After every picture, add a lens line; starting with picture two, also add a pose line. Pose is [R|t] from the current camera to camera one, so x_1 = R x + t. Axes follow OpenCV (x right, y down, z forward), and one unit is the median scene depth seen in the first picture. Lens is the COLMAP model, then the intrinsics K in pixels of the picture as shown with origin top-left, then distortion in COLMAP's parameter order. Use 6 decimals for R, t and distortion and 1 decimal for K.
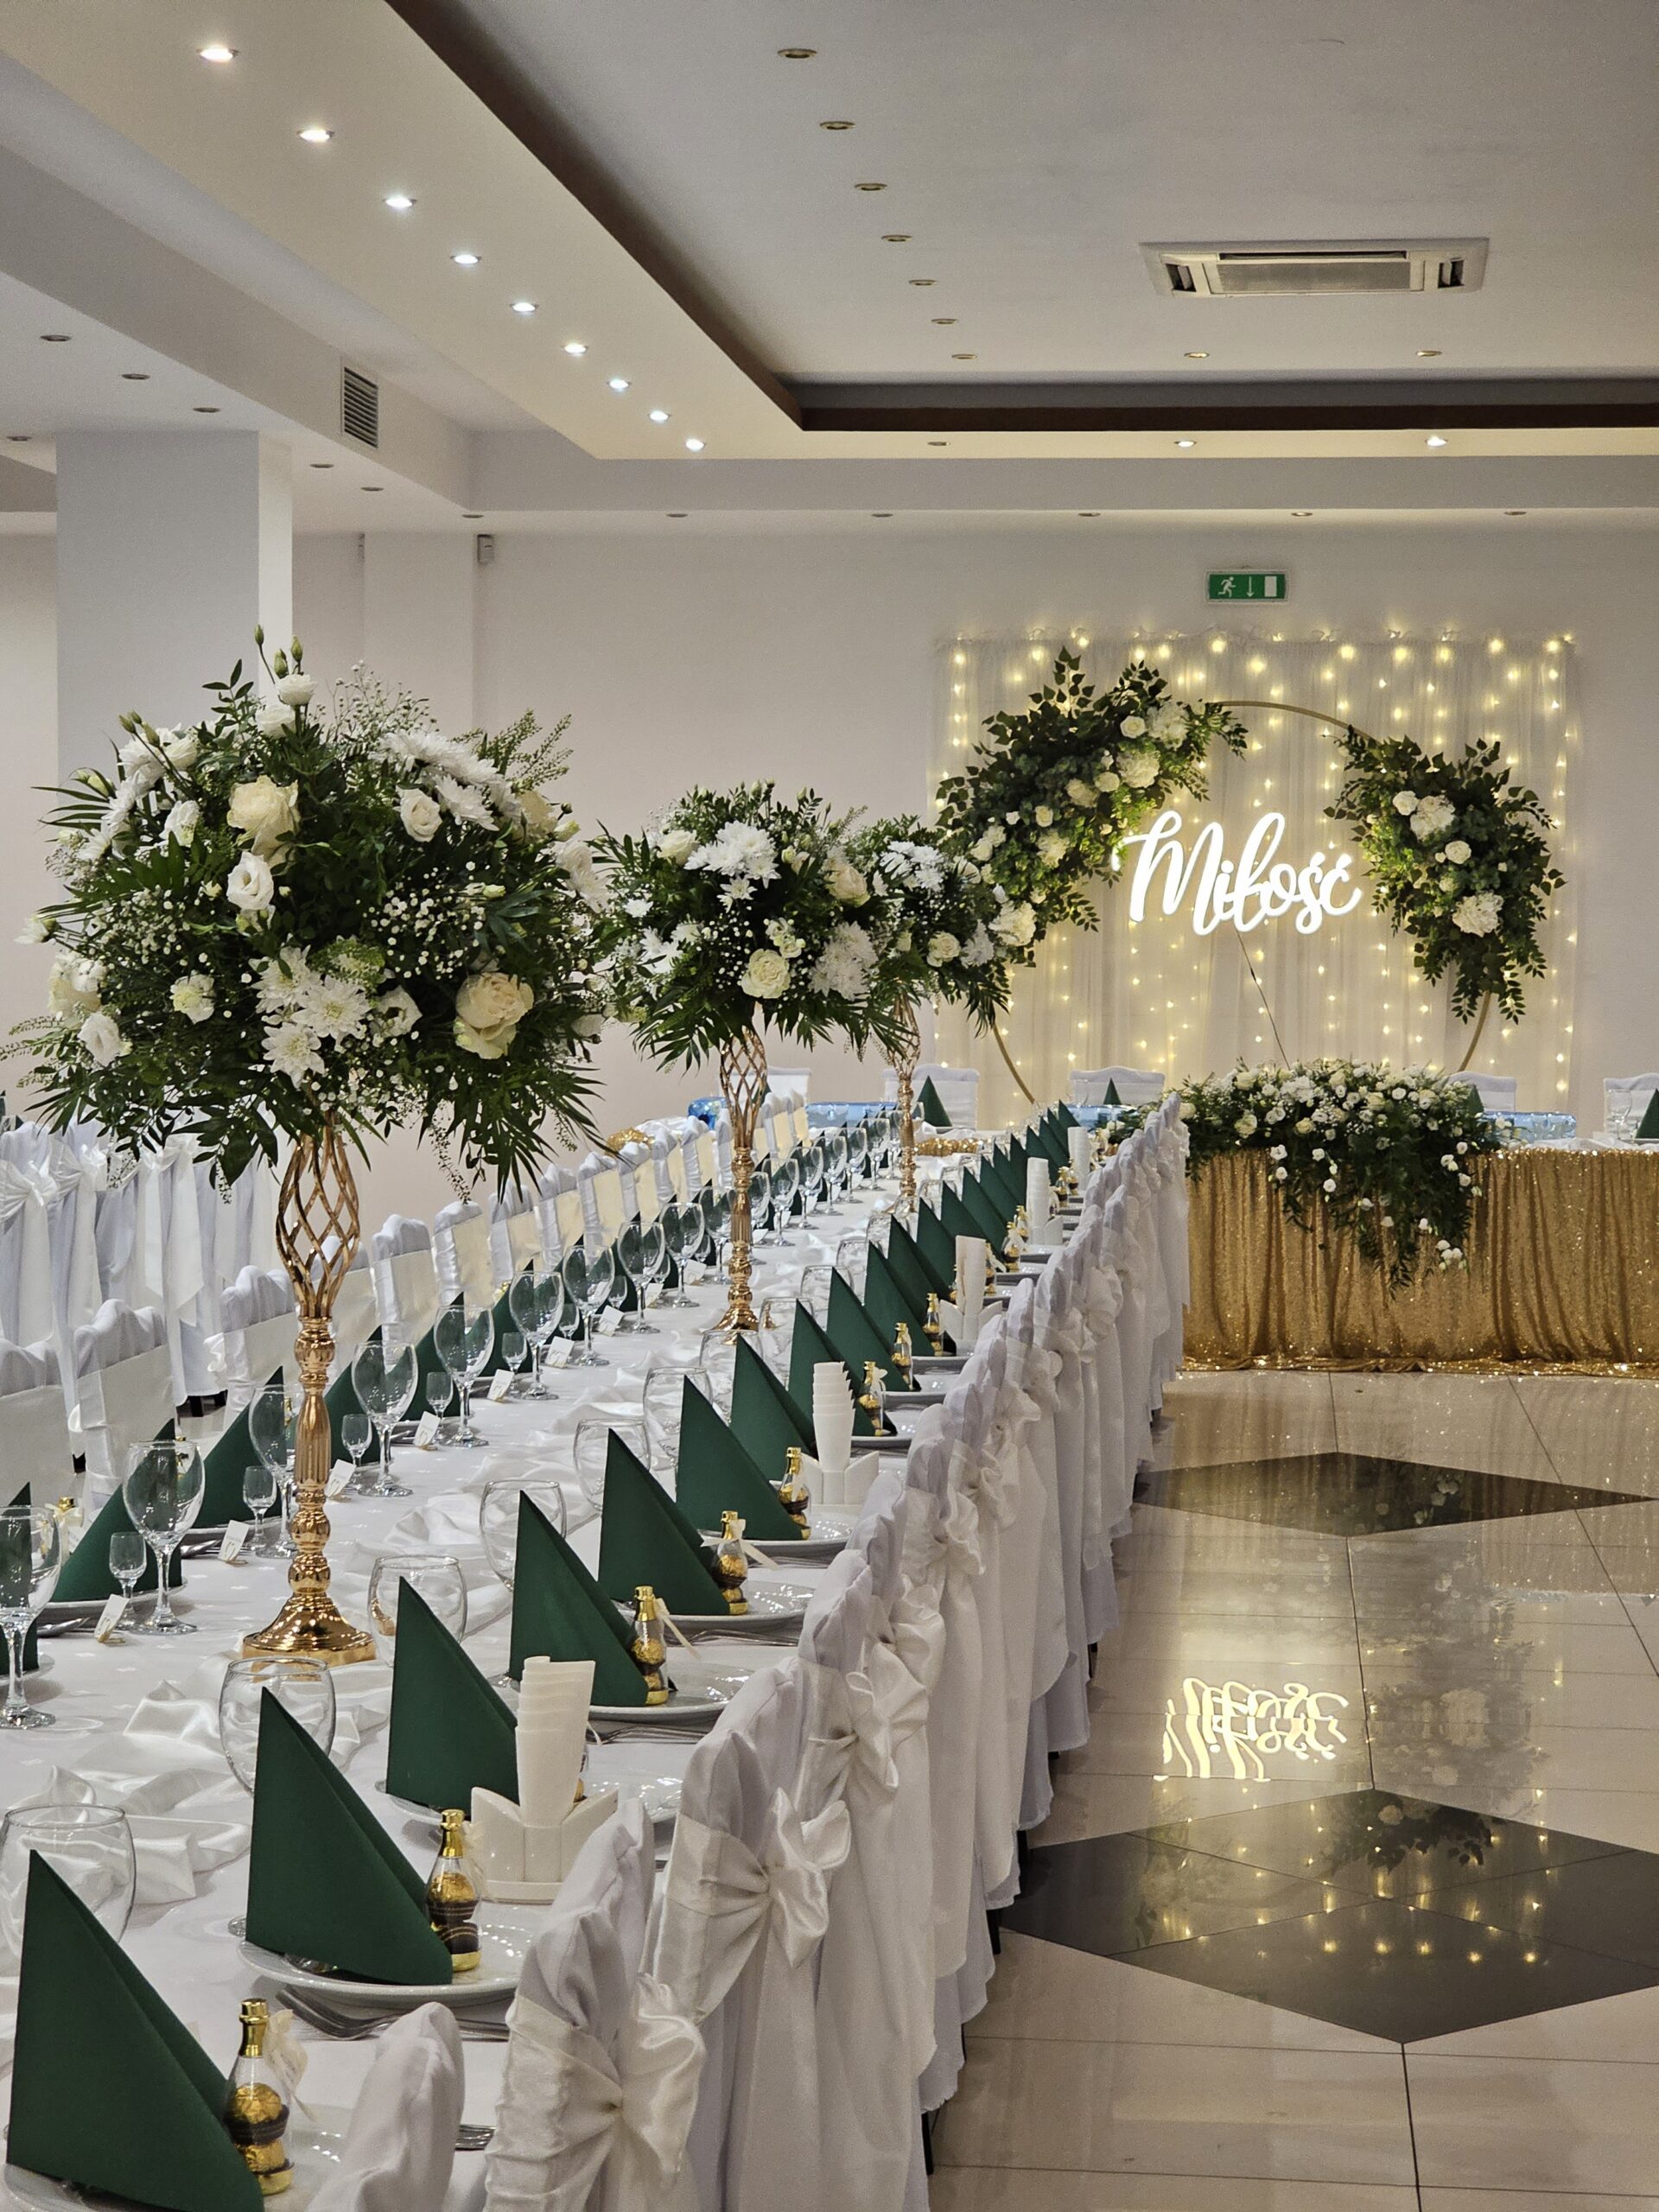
lens RADIAL K [[4442.1, 0, 825.2], [0, 4442.1, 1196.7], [0, 0, 1]] dist [-1.016913, 23.342071]
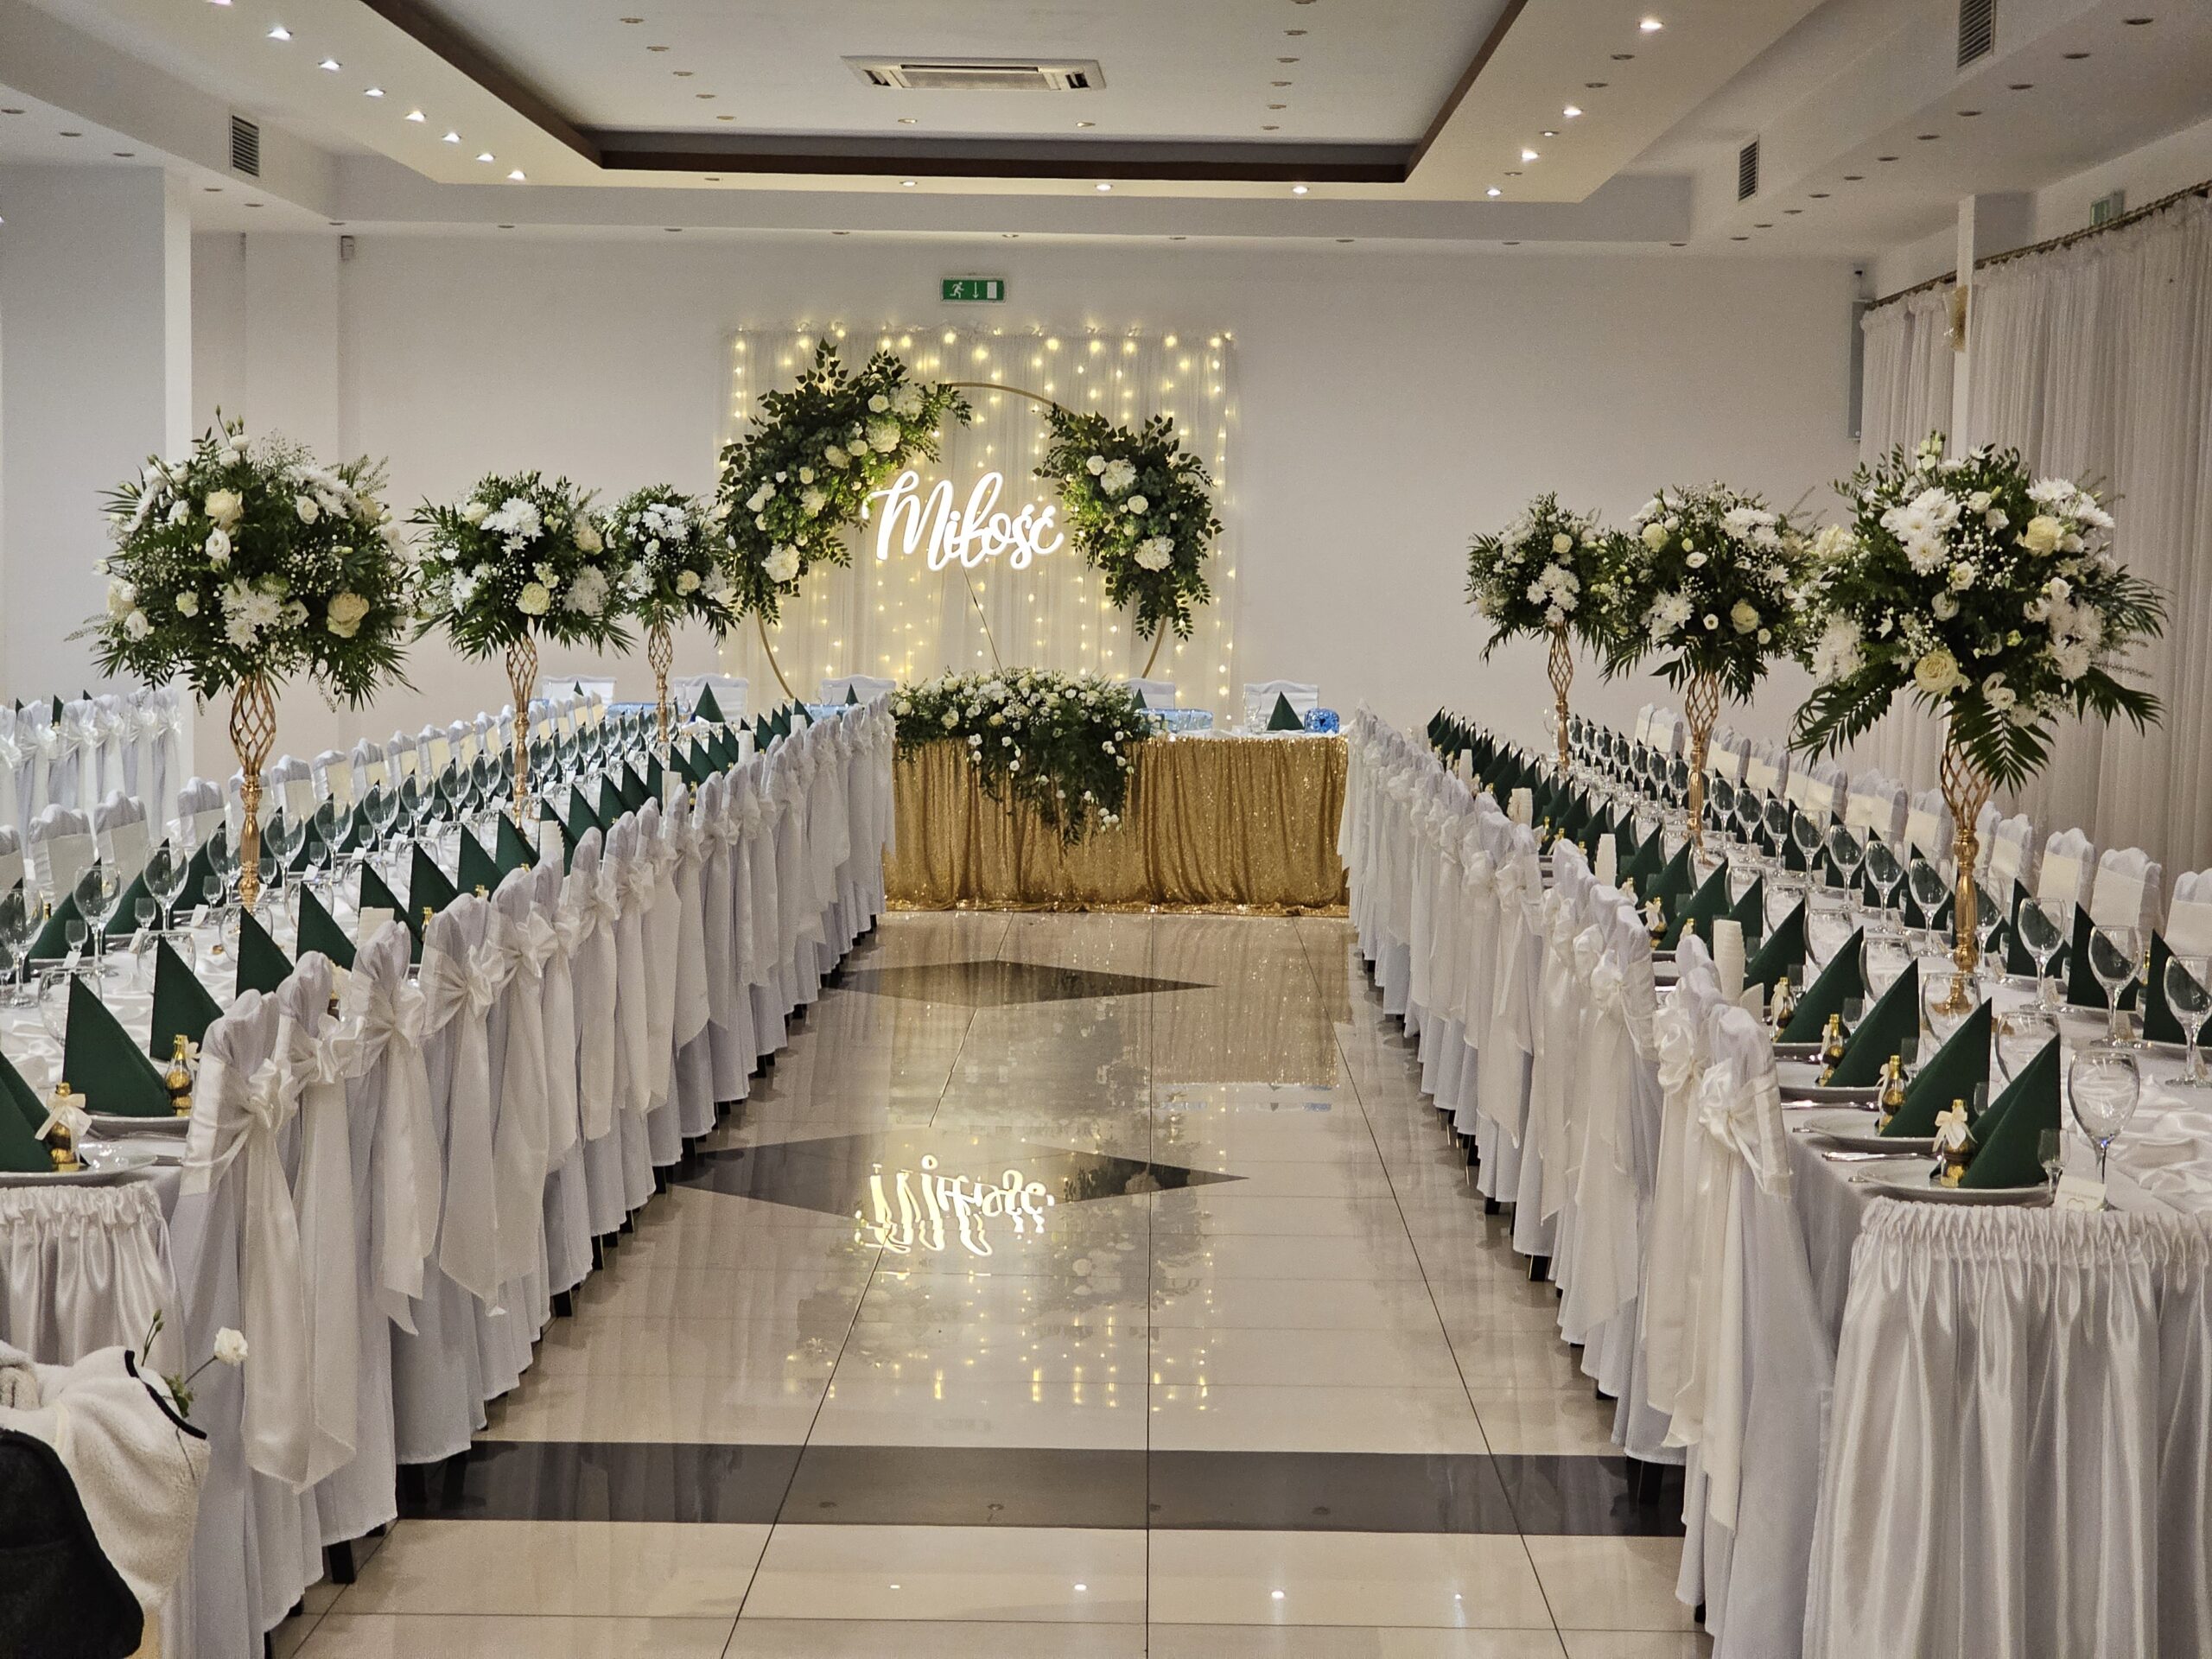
lens RADIAL K [[4435.7, 0, 1106.0], [0, 4435.7, 829.5], [0, 0, 1]] dist [-0.157709, 5.282737]
pose [[0.995973, -0.002996, 0.089607, 0.024541], [0.003036, 0.999995, -0.000309, 0.016491], [-0.089606, 0.000580, 0.995977, -0.291913]]
